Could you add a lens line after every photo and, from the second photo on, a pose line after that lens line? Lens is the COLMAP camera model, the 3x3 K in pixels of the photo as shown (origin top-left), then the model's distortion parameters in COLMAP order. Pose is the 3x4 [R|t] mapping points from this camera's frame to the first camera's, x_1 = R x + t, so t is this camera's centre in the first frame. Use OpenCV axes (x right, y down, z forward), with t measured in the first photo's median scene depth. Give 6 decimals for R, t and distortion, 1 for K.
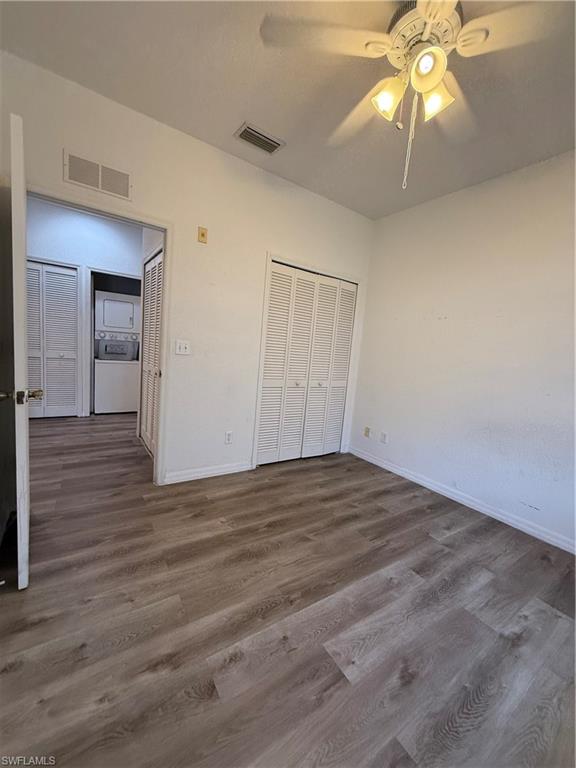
lens RADIAL K [[306.9, 0, 288.2], [0, 306.9, 382.1], [0, 0, 1]] dist [-0.000501, 0.000516]
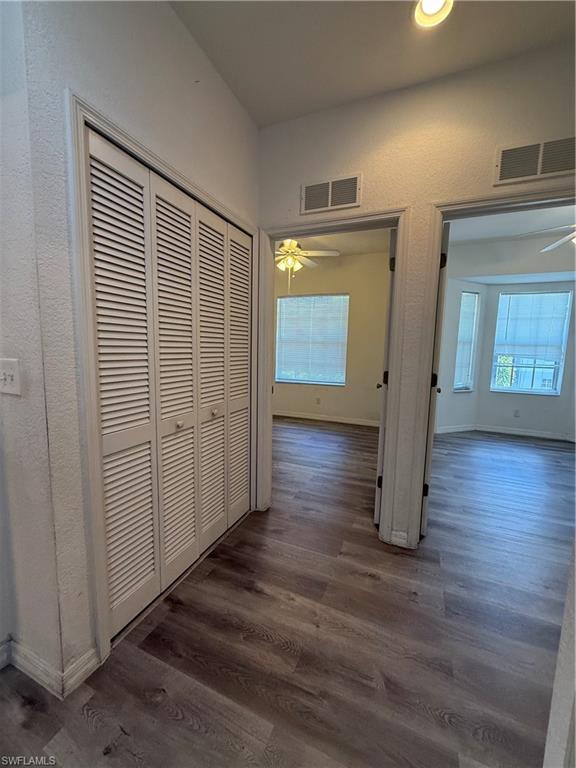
lens RADIAL K [[306.9, 0, 288.2], [0, 306.9, 382.1], [0, 0, 1]] dist [-0.000501, 0.000516]
pose [[-0.534138, -0.193674, 0.822914, -1.295938], [0.031474, 0.968174, 0.248291, -0.305299], [-0.844811, 0.158522, -0.511043, 1.519445]]
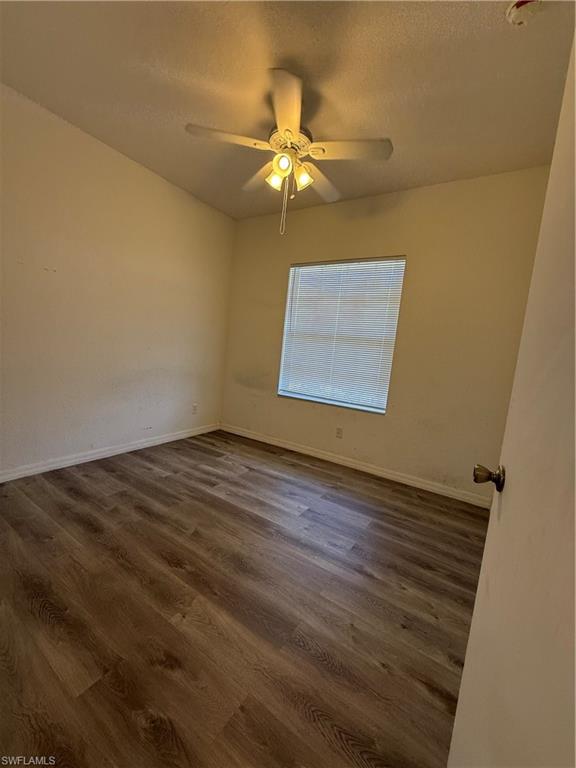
lens RADIAL K [[306.9, 0, 288.2], [0, 306.9, 382.1], [0, 0, 1]] dist [-0.000501, 0.000516]
pose [[-0.381099, -0.222468, 0.897369, -0.683029], [-0.019768, 0.972357, 0.232663, -0.146540], [-0.924323, 0.070928, -0.374962, 0.906772]]
